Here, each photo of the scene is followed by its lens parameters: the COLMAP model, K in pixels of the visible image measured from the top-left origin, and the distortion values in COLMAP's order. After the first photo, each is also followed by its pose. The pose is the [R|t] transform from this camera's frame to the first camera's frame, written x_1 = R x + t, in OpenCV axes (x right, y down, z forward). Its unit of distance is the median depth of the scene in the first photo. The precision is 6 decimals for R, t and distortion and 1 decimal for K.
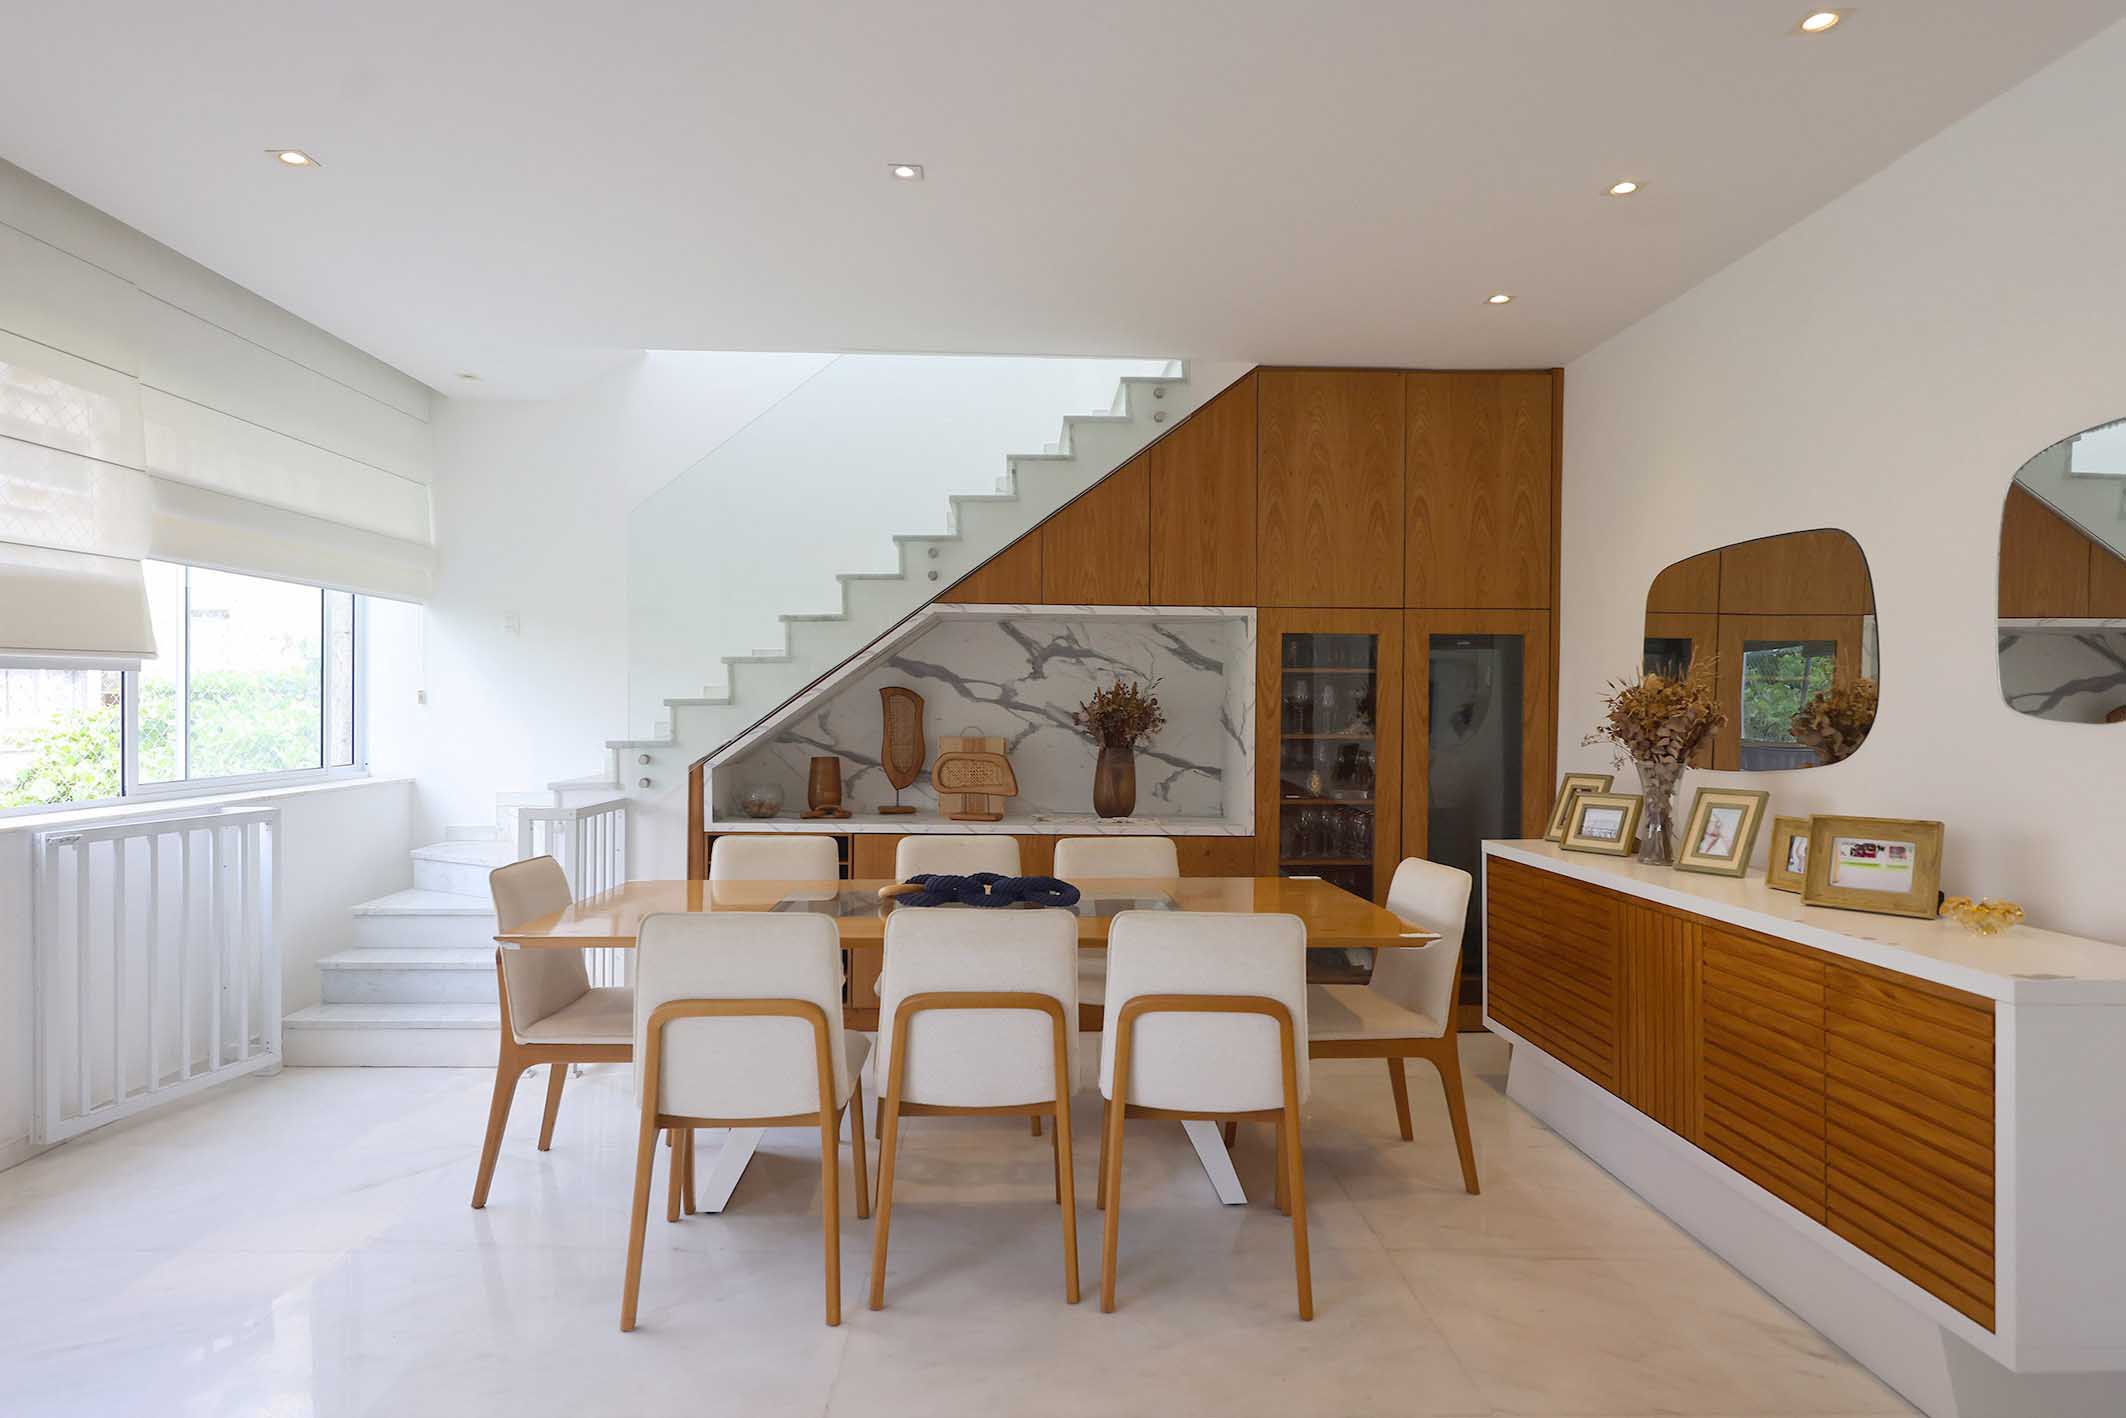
lens RADIAL K [[1253.4, 0, 1063.0], [0, 1253.4, 709.0], [0, 0, 1]] dist [0.000024, 0.000424]
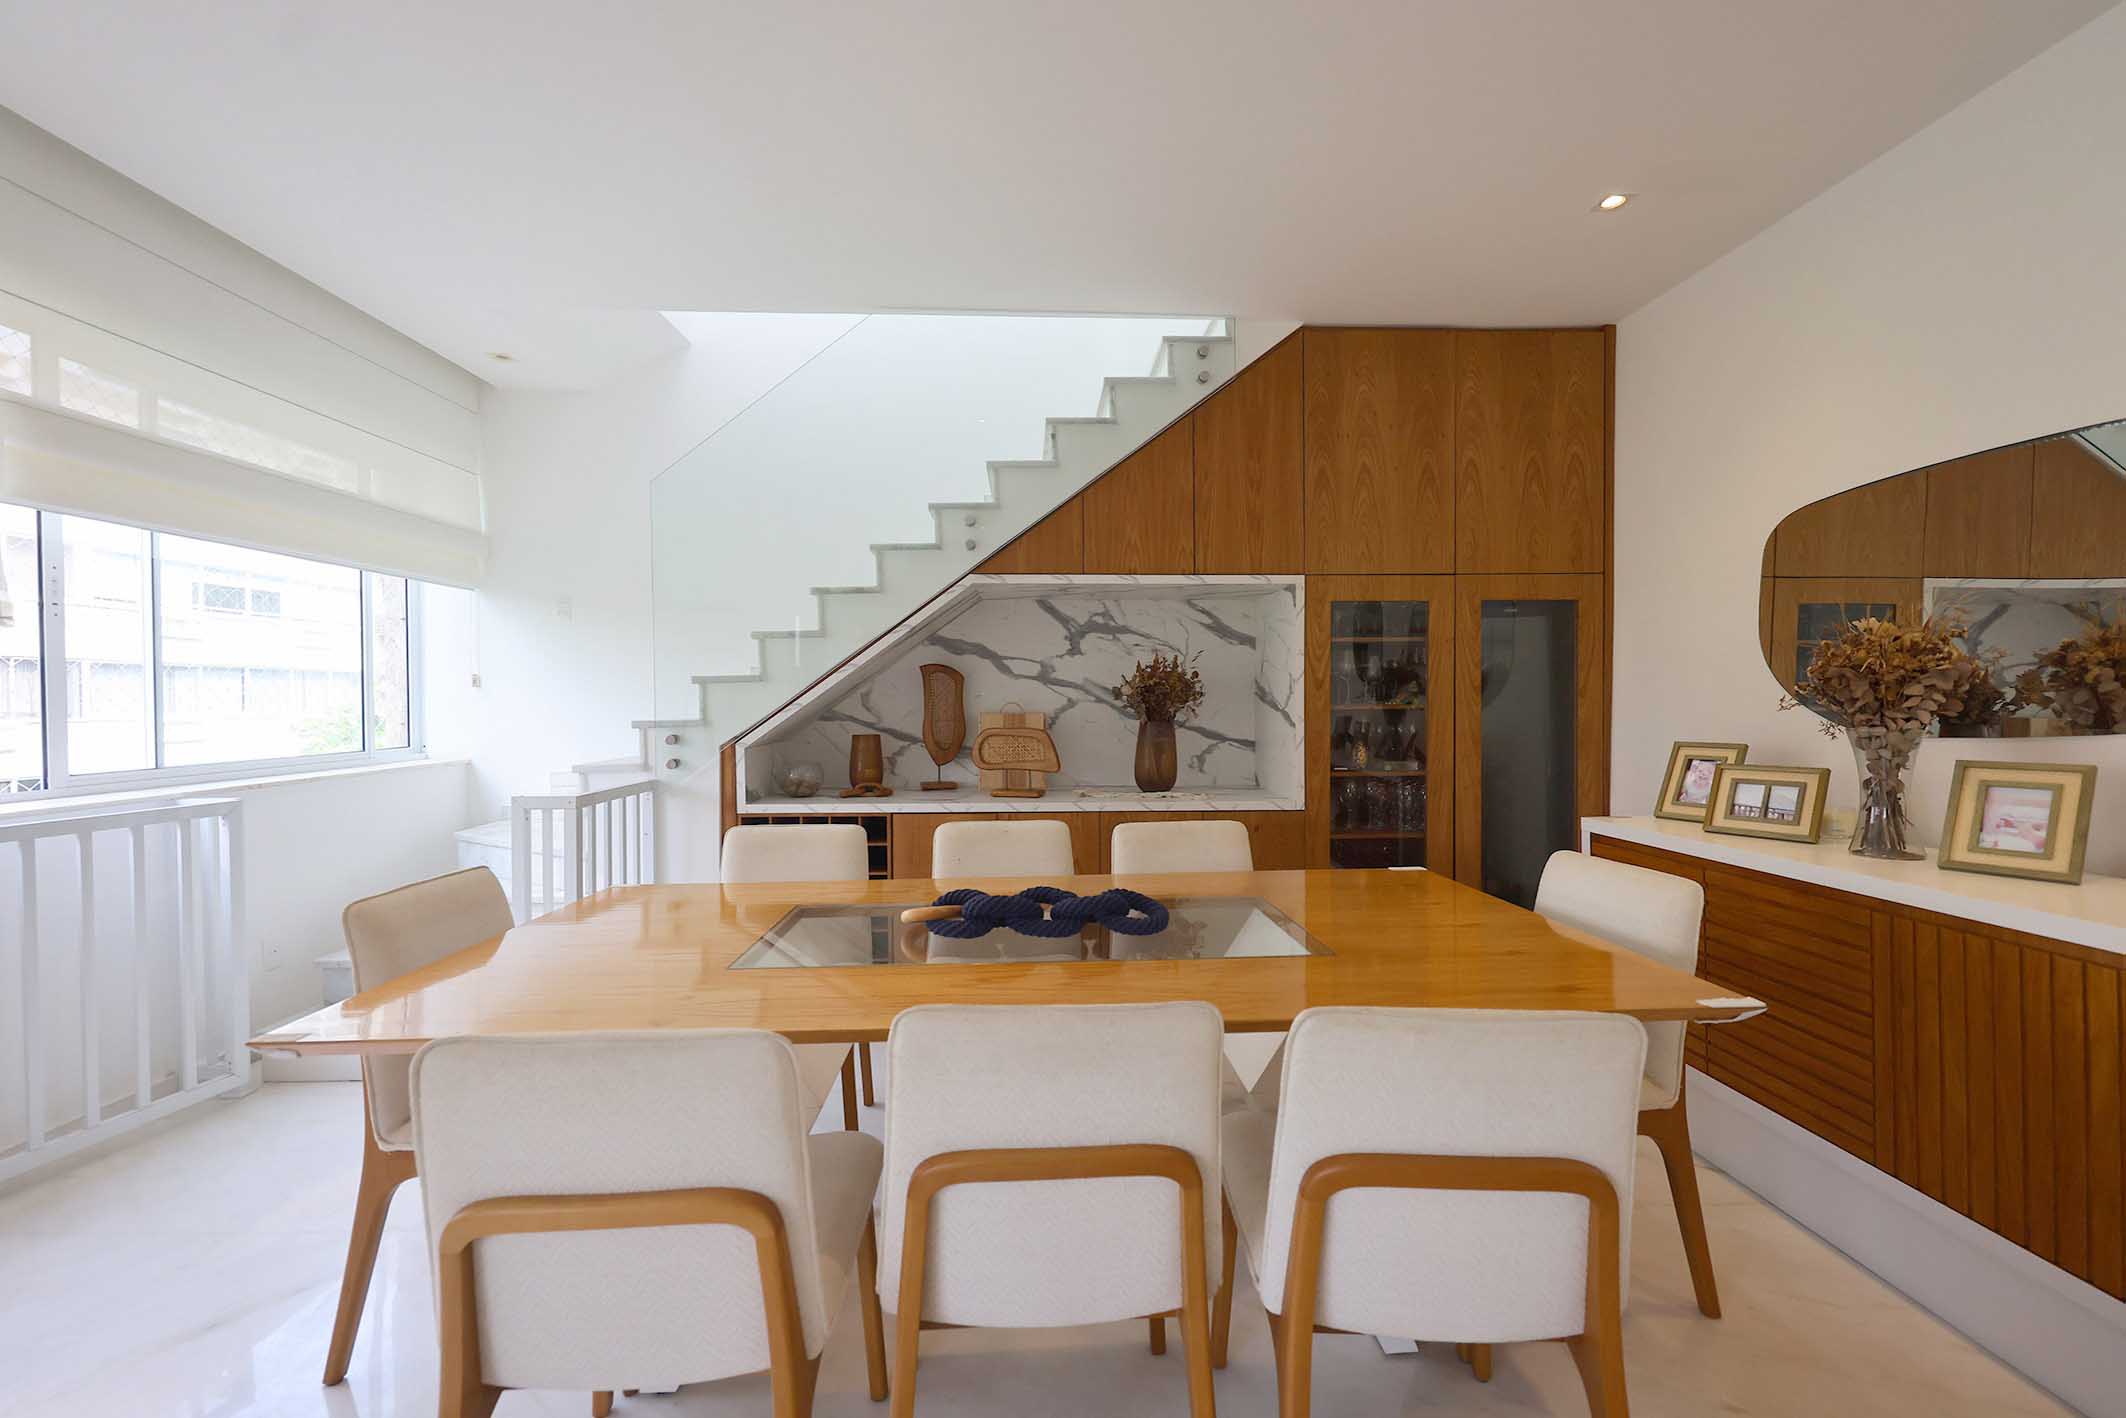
lens RADIAL K [[858.2, 0, 1063.4], [0, 858.2, 705.9], [0, 0, 1]] dist [-0.003288, -0.000822]
pose [[0.999920, -0.012577, -0.001492, -0.032513], [0.012589, 0.999882, 0.008758, 0.012151], [0.001382, -0.008776, 0.999961, 0.333515]]
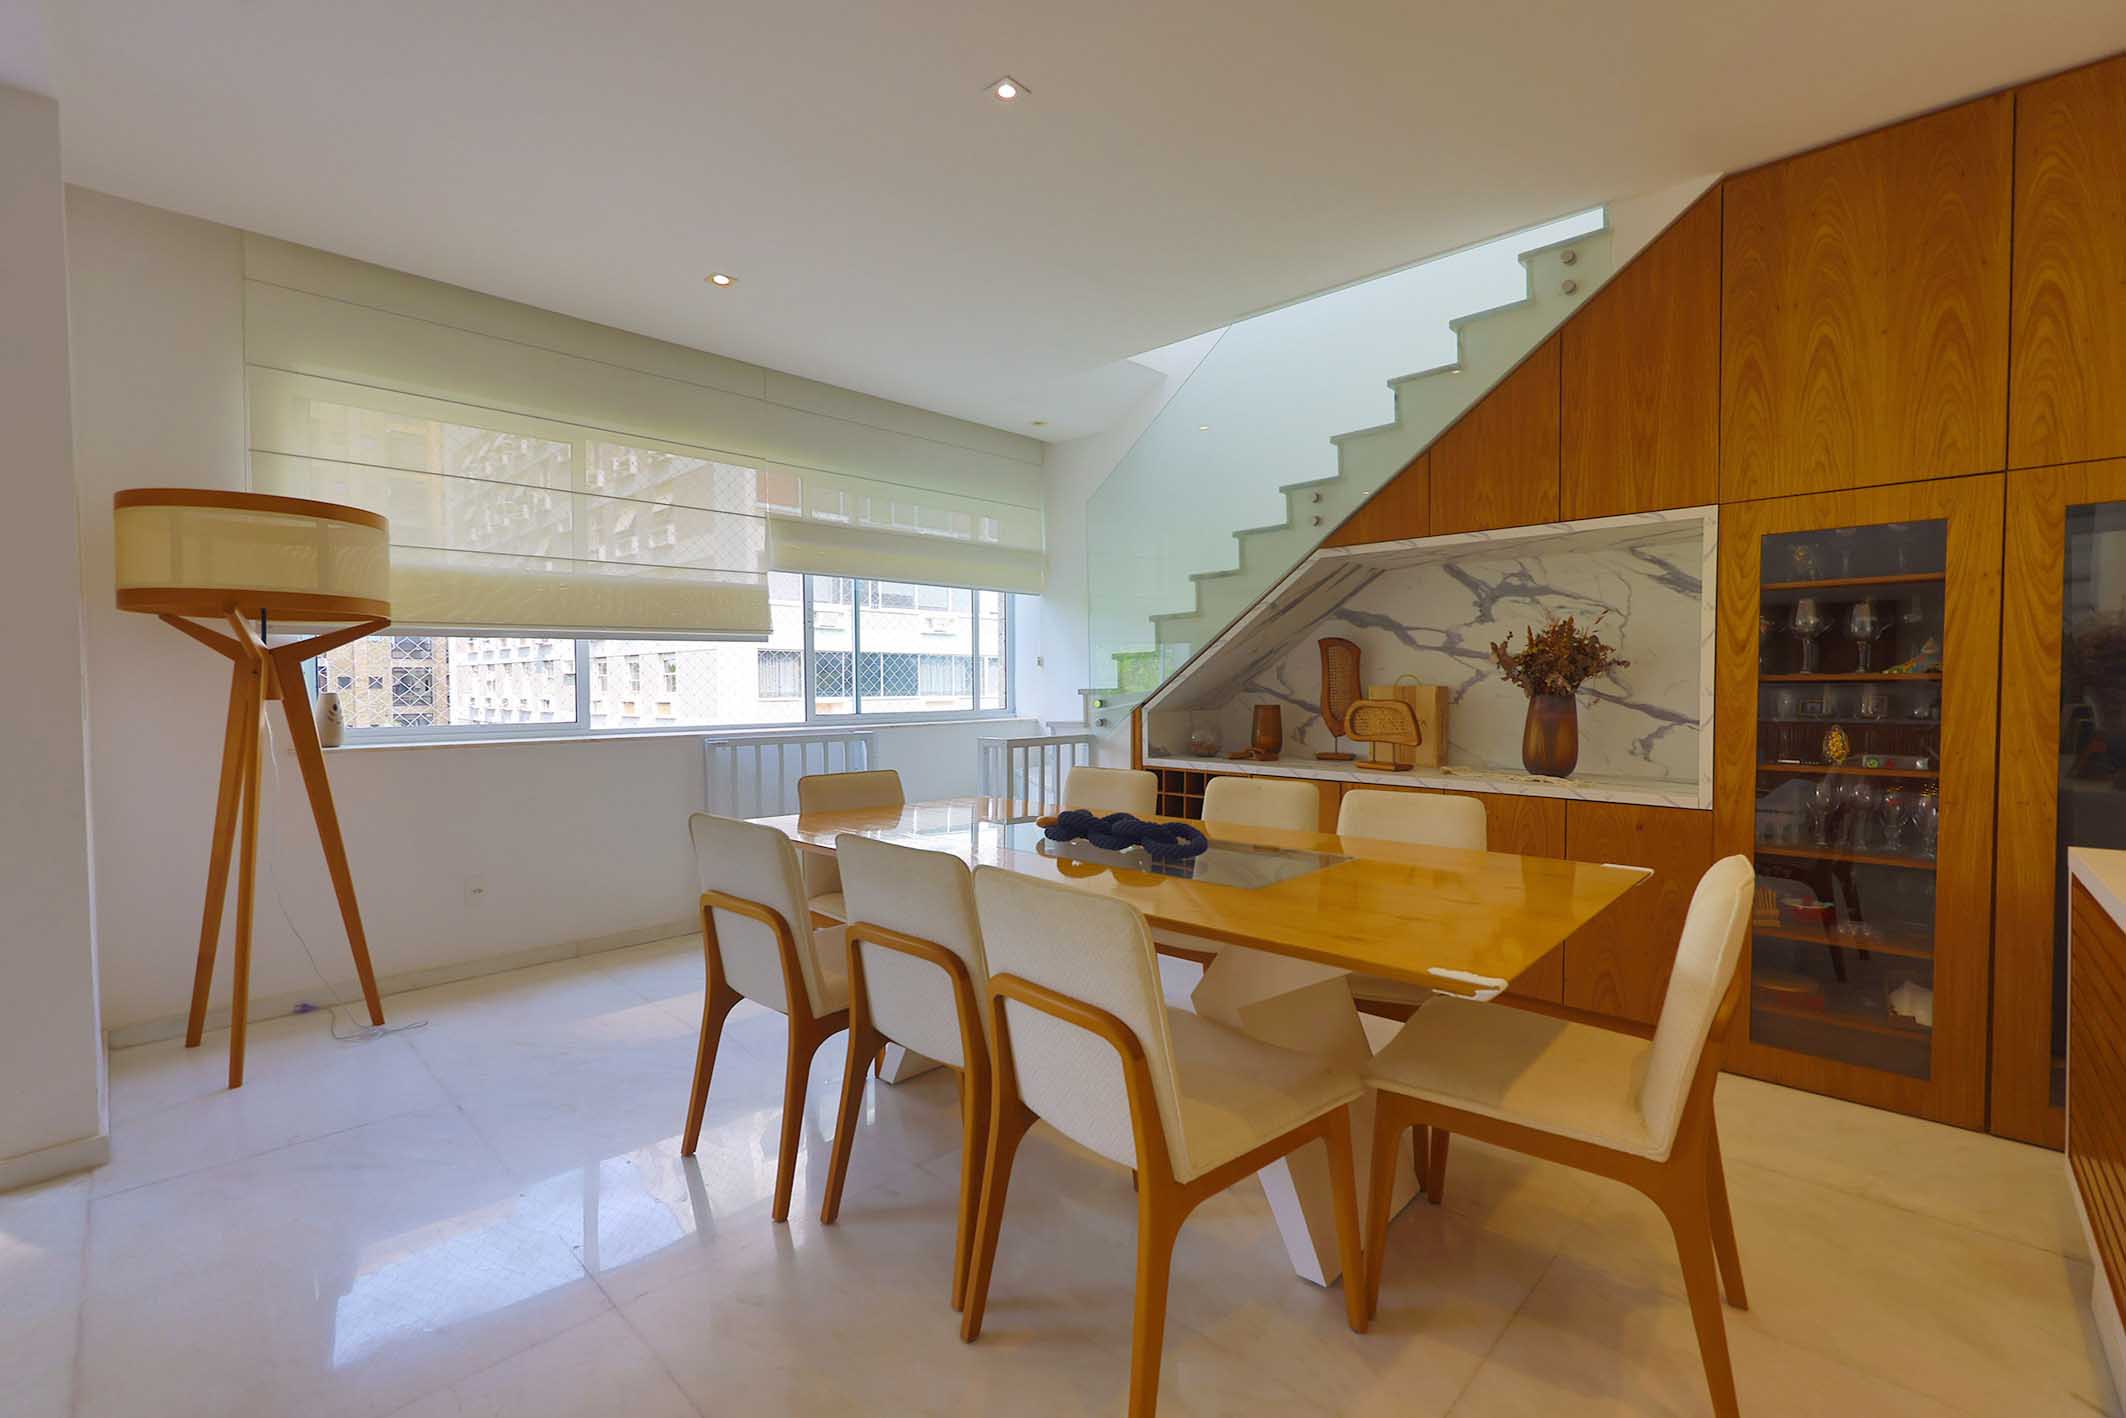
lens RADIAL K [[909.8, 0, 1057.6], [0, 909.8, 710.7], [0, 0, 1]] dist [-0.004442, 0.000319]
pose [[0.692266, 0.010221, -0.721570, 0.272103], [0.006861, 0.999761, 0.020744, 0.027641], [0.721610, -0.019312, 0.692030, 0.340456]]
